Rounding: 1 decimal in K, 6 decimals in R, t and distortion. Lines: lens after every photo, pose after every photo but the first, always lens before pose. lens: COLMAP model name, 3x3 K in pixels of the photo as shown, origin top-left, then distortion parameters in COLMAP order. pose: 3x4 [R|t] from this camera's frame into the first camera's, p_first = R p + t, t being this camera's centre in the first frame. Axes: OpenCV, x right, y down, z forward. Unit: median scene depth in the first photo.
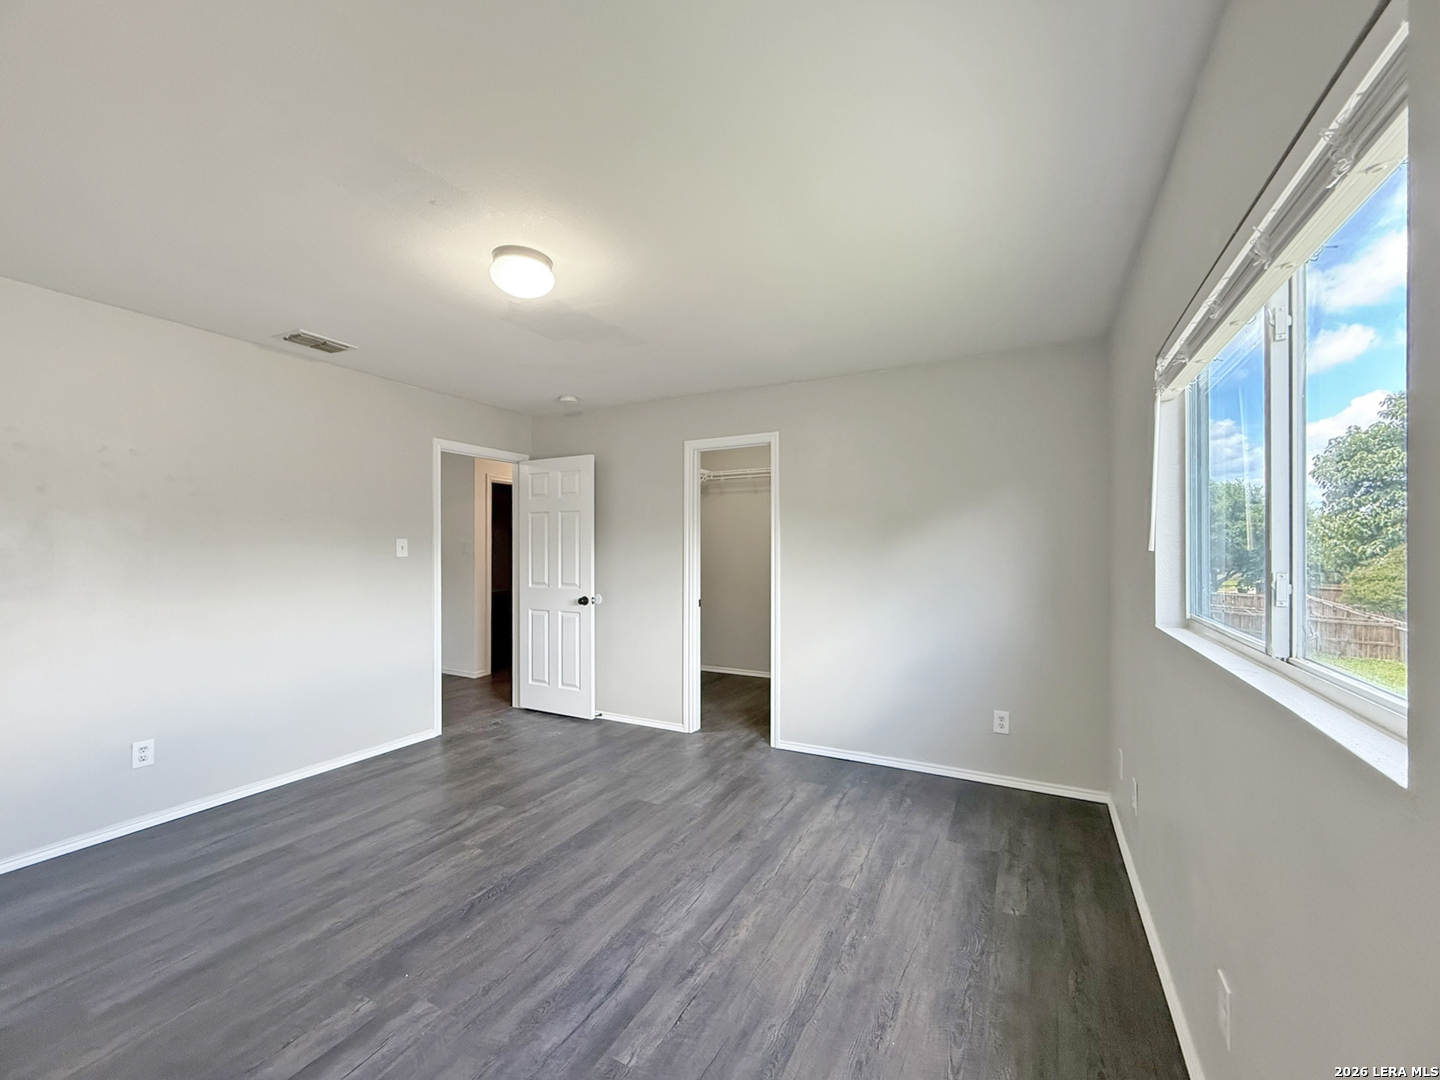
lens RADIAL K [[586.8, 0, 716.0], [0, 586.8, 543.8], [0, 0, 1]] dist [0.001276, 0.000108]
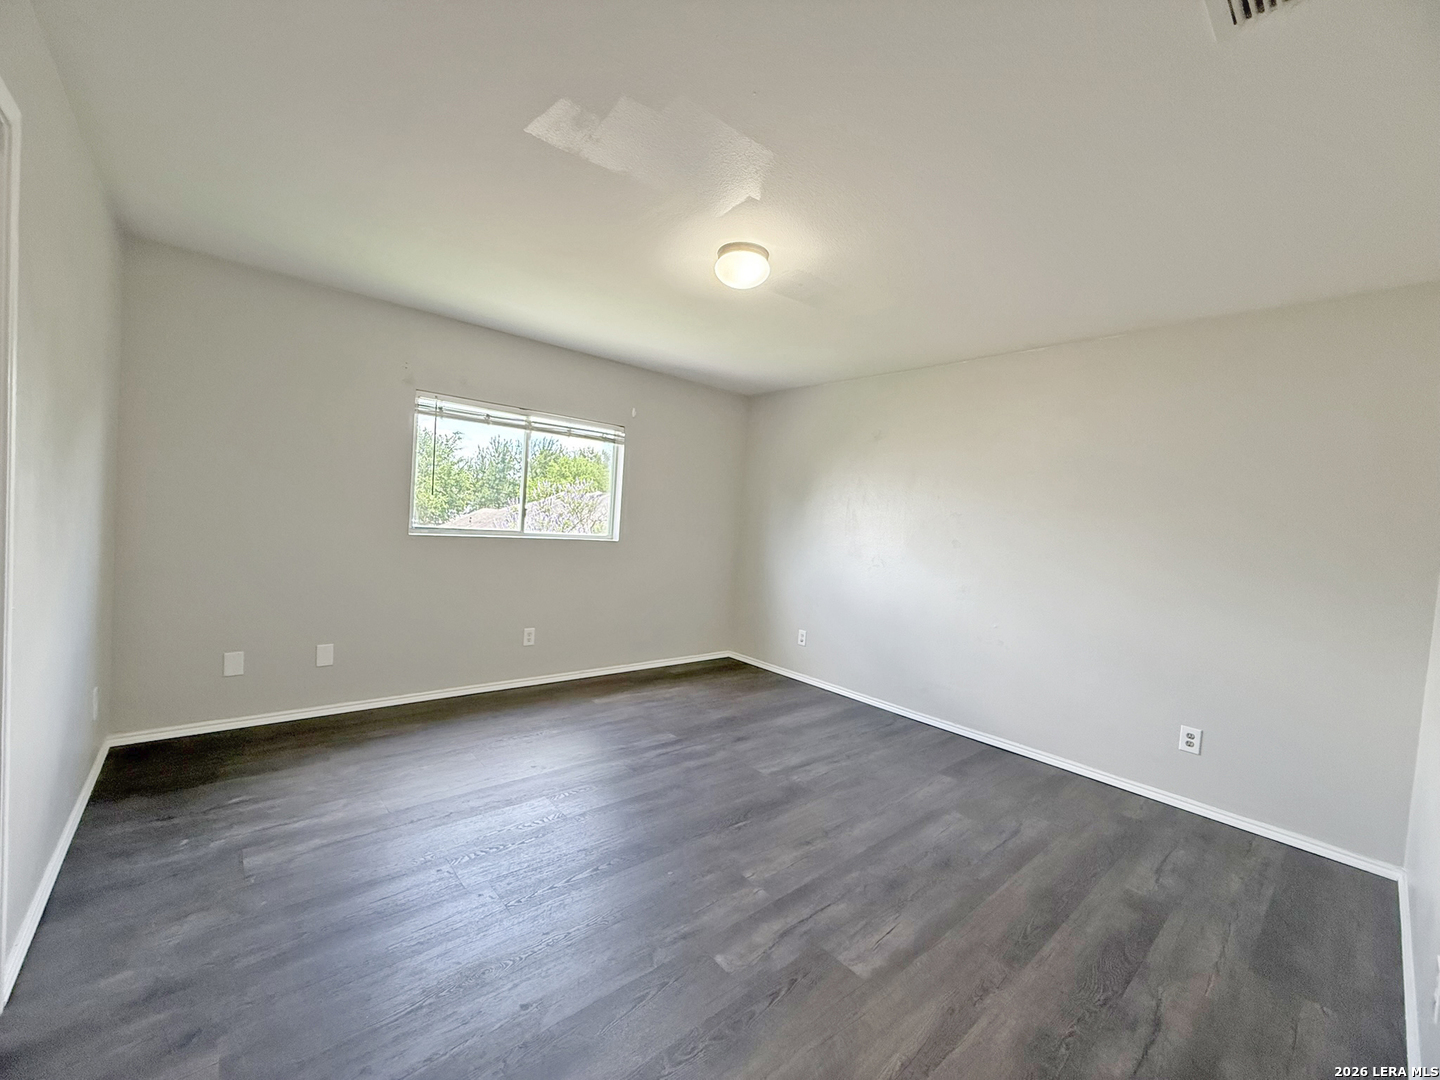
lens RADIAL K [[586.8, 0, 720.5], [0, 586.8, 540.4], [0, 0, 1]] dist [0.001276, 0.000108]
pose [[-0.933646, -0.074270, 0.350412, -0.746025], [-0.068811, 0.997236, 0.028023, 0.034430], [-0.351525, 0.002051, -0.936176, 2.136065]]
